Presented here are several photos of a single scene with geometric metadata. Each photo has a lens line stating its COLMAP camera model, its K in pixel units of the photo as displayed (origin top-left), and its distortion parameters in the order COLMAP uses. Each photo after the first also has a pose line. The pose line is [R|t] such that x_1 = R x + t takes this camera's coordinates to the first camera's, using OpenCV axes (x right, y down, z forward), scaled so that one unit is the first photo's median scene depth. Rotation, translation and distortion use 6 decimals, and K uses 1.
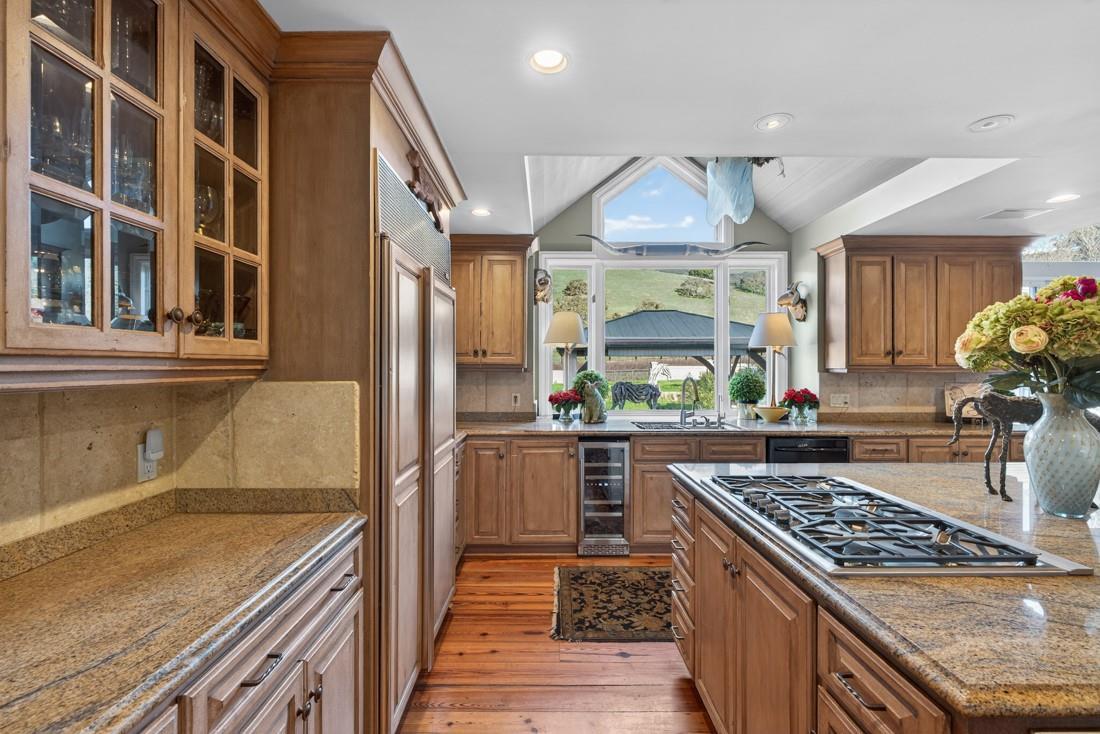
lens RADIAL K [[498.4, 0, 546.5], [0, 498.4, 365.9], [0, 0, 1]] dist [-0.007155, 0.000143]
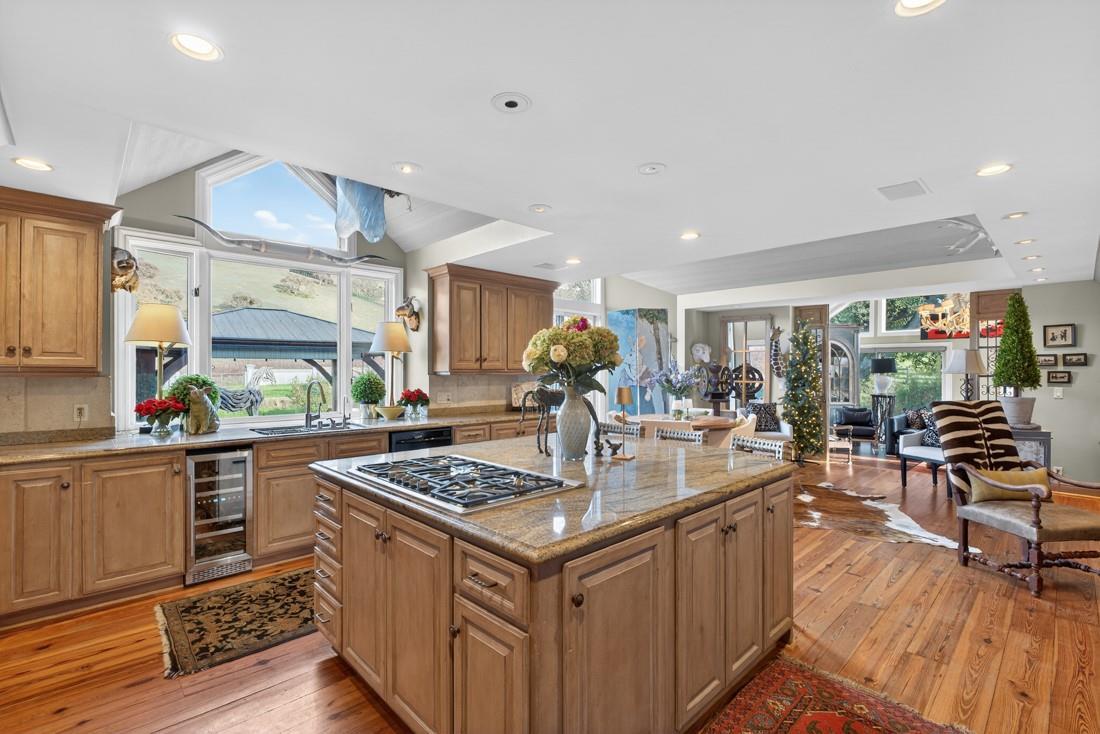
lens RADIAL K [[498.4, 0, 548.0], [0, 498.4, 372.2], [0, 0, 1]] dist [-0.007155, 0.000143]
pose [[0.725799, -0.002055, 0.687904, -0.074196], [-0.002050, 0.999985, 0.005151, -0.000276], [-0.687904, -0.005149, 0.725783, -0.068515]]
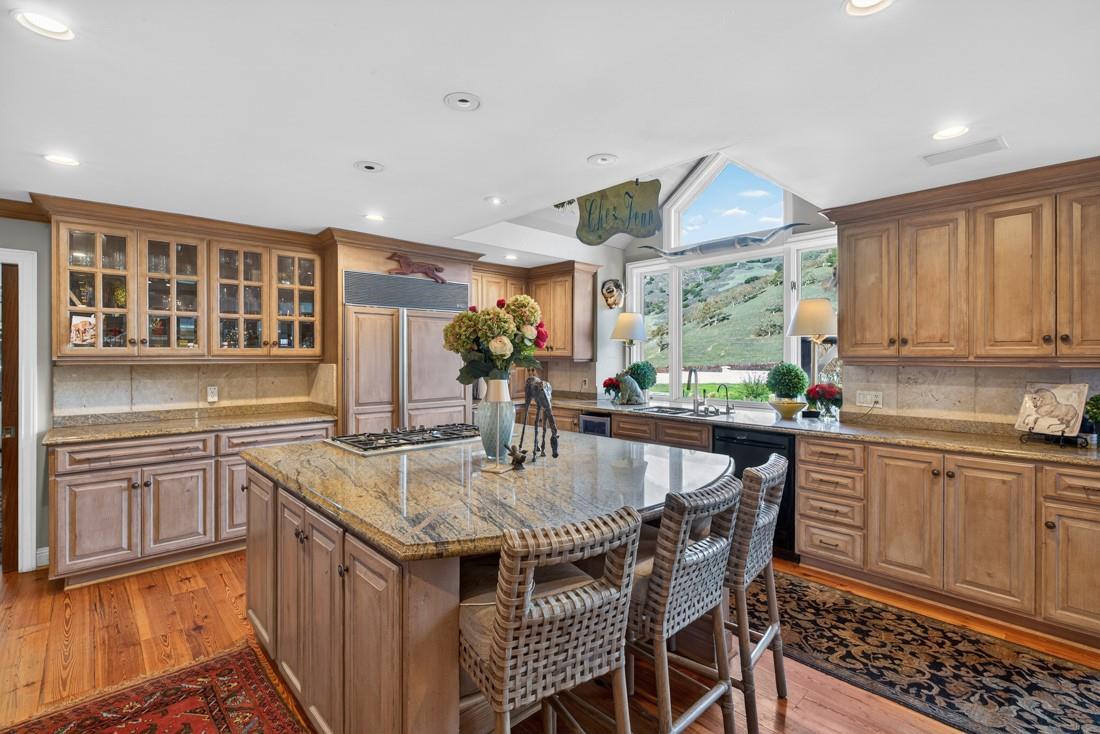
lens RADIAL K [[498.4, 0, 549.5], [0, 498.4, 359.2], [0, 0, 1]] dist [-0.007155, 0.000143]
pose [[0.675640, 0.003354, -0.737224, 0.981745], [0.000523, 0.999987, 0.005029, -0.002274], [0.737231, -0.003784, 0.675630, 0.044037]]
